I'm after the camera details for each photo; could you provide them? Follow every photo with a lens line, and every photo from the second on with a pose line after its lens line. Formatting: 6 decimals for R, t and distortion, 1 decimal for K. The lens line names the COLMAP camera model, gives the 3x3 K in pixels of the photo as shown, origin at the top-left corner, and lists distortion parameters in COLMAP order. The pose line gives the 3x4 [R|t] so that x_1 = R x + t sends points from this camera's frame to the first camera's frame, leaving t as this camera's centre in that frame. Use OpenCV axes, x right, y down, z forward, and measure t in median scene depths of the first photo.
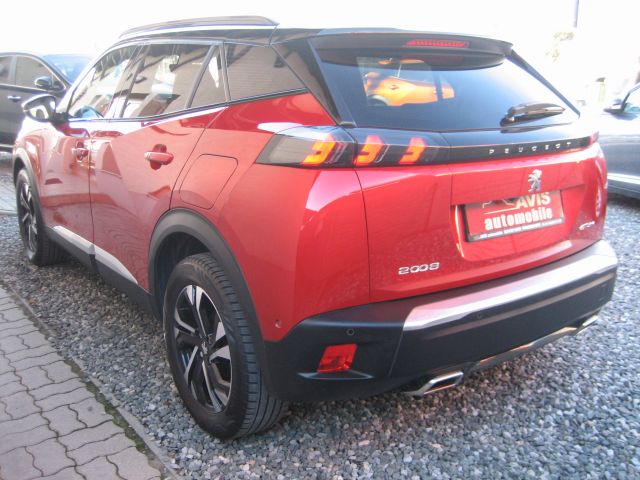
lens RADIAL K [[663.3, 0, 320.0], [0, 663.3, 240.0], [0, 0, 1]] dist [-0.160629, 0.189360]
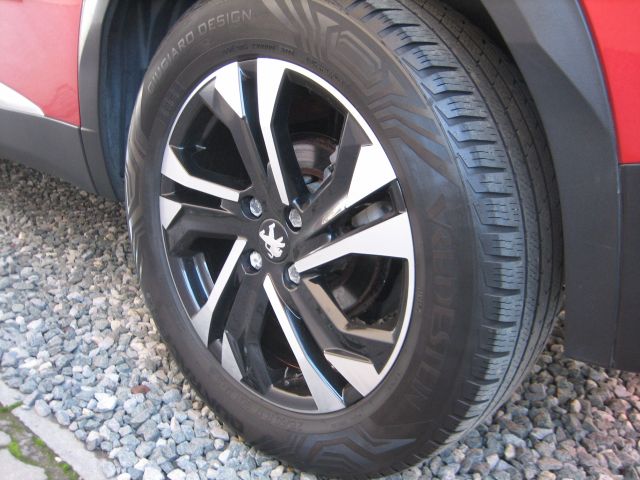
lens RADIAL K [[663.3, 0, 320.0], [0, 663.3, 240.0], [0, 0, 1]] dist [-0.160629, 0.189360]
pose [[0.977888, -0.042035, 0.204861, -0.212092], [0.021914, 0.994795, 0.099514, 0.120757], [-0.207978, -0.092824, 0.973719, 0.601412]]
